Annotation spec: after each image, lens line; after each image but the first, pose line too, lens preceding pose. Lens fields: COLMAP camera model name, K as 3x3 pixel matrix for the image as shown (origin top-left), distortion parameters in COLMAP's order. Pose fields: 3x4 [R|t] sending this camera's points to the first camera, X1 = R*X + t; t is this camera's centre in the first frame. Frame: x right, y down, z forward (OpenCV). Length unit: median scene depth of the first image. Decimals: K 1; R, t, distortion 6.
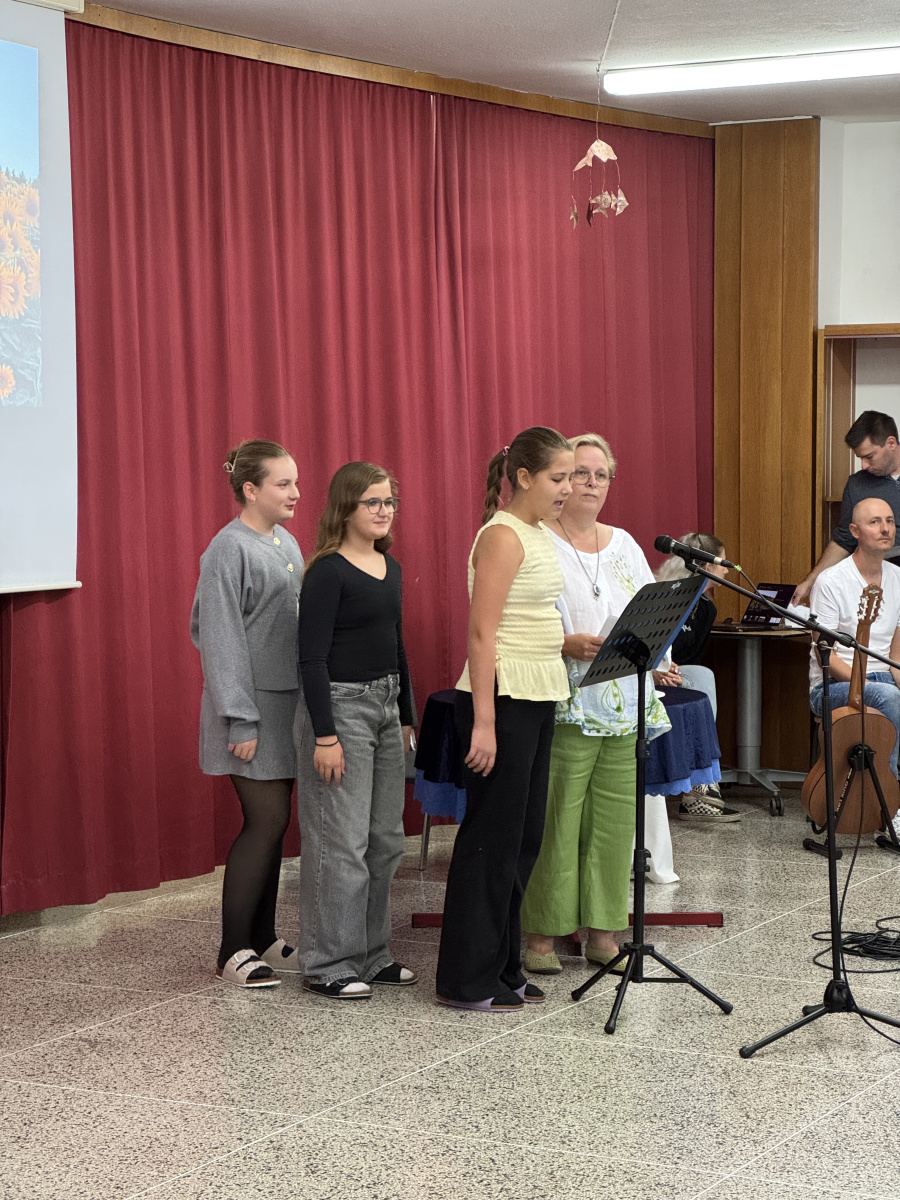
lens RADIAL K [[2729.2, 0, 450.2], [0, 2729.2, 601.2], [0, 0, 1]] dist [0.350384, 0.000000]
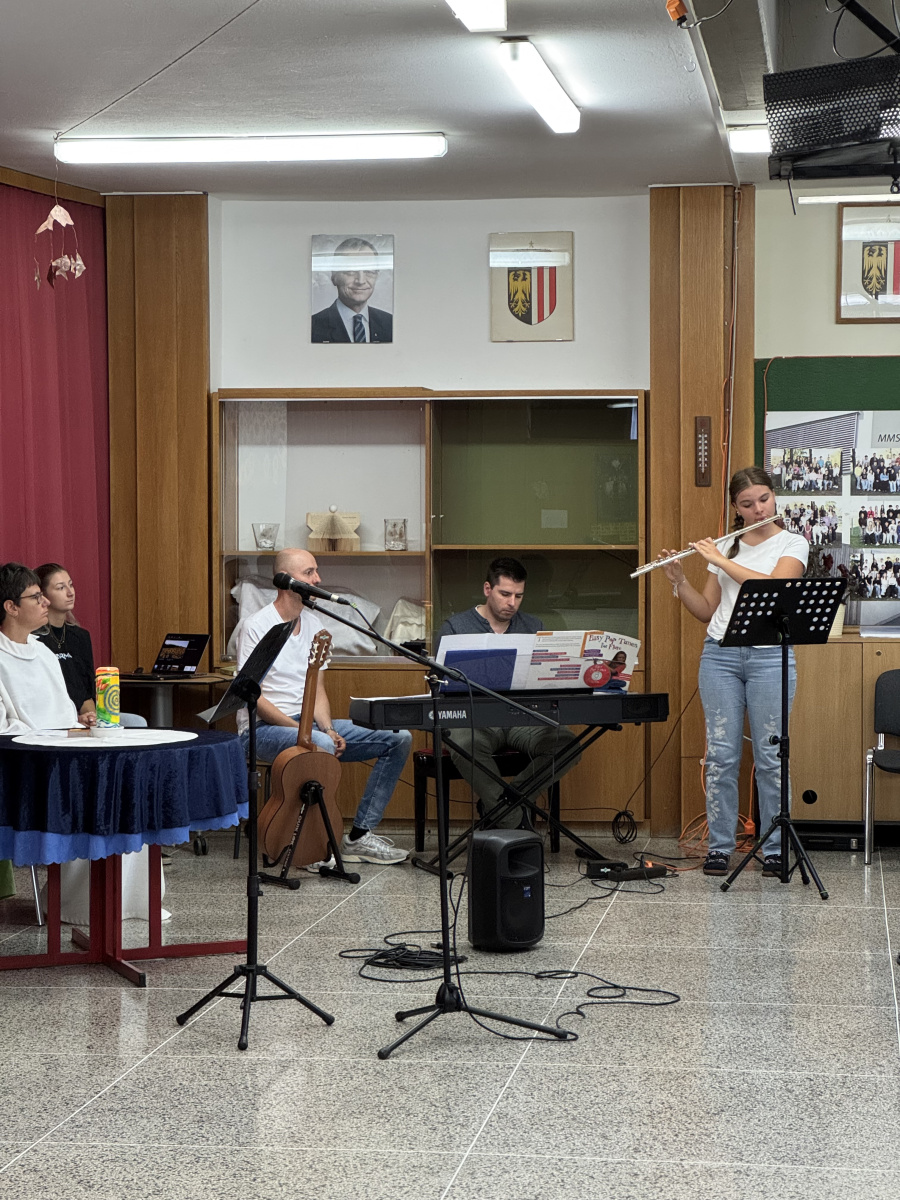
lens RADIAL K [[2729.2, 0, 453.0], [0, 2729.2, 598.2], [0, 0, 1]] dist [0.350384, 0.000000]
pose [[0.946872, -0.011876, 0.321391, -0.165666], [0.019832, 0.999572, -0.021493, 0.006096], [-0.320999, 0.026725, 0.946702, -0.029950]]
